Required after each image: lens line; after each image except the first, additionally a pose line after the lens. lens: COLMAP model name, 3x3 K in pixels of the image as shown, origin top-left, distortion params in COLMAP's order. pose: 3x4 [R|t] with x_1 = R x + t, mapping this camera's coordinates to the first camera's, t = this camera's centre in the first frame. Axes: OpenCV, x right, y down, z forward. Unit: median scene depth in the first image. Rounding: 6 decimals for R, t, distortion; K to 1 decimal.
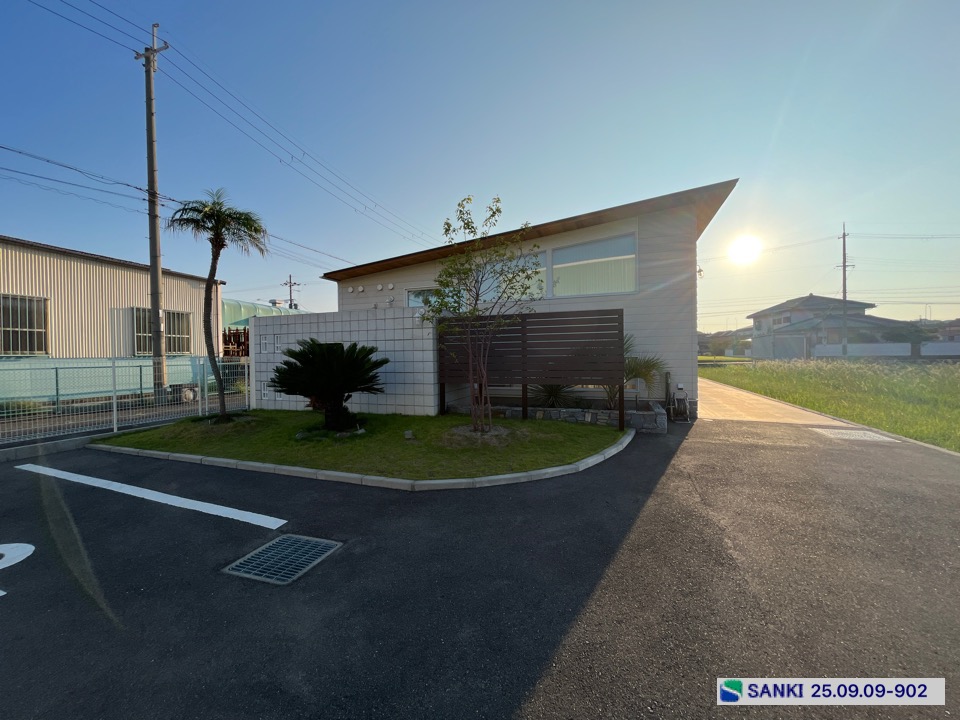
lens RADIAL K [[386.0, 0, 477.4], [0, 386.0, 359.5], [0, 0, 1]] dist [-0.001900, -0.000869]
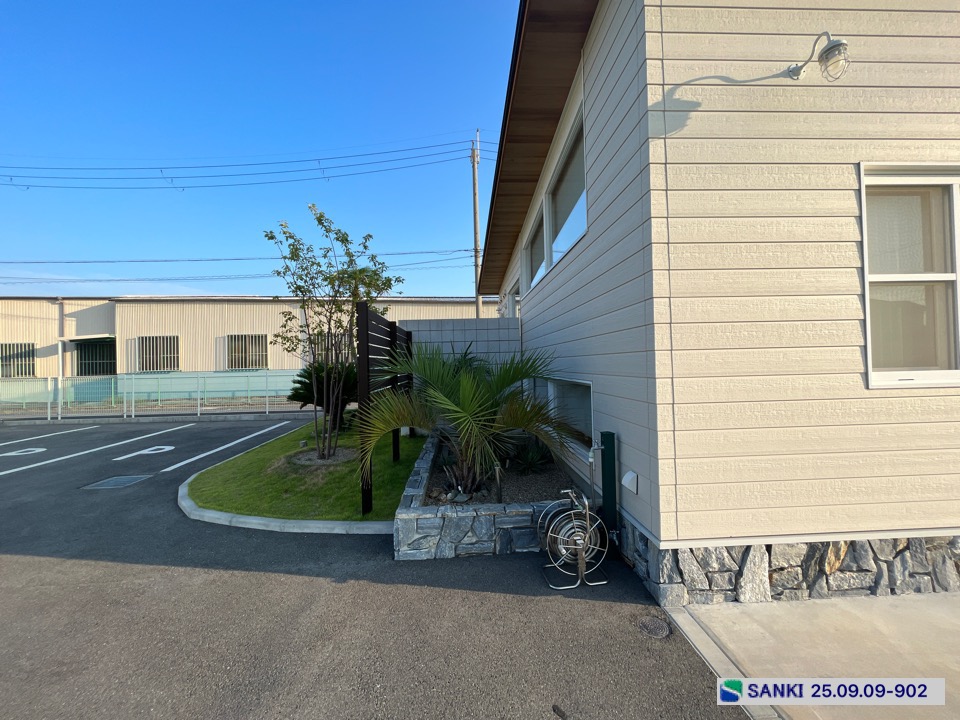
lens RADIAL K [[386.0, 0, 477.4], [0, 386.0, 359.5], [0, 0, 1]] dist [-0.001900, -0.000869]
pose [[0.383680, -0.003928, -0.923458, 1.220126], [0.004594, 0.999987, -0.002345, -0.057945], [0.923454, -0.003342, 0.383693, 1.174308]]
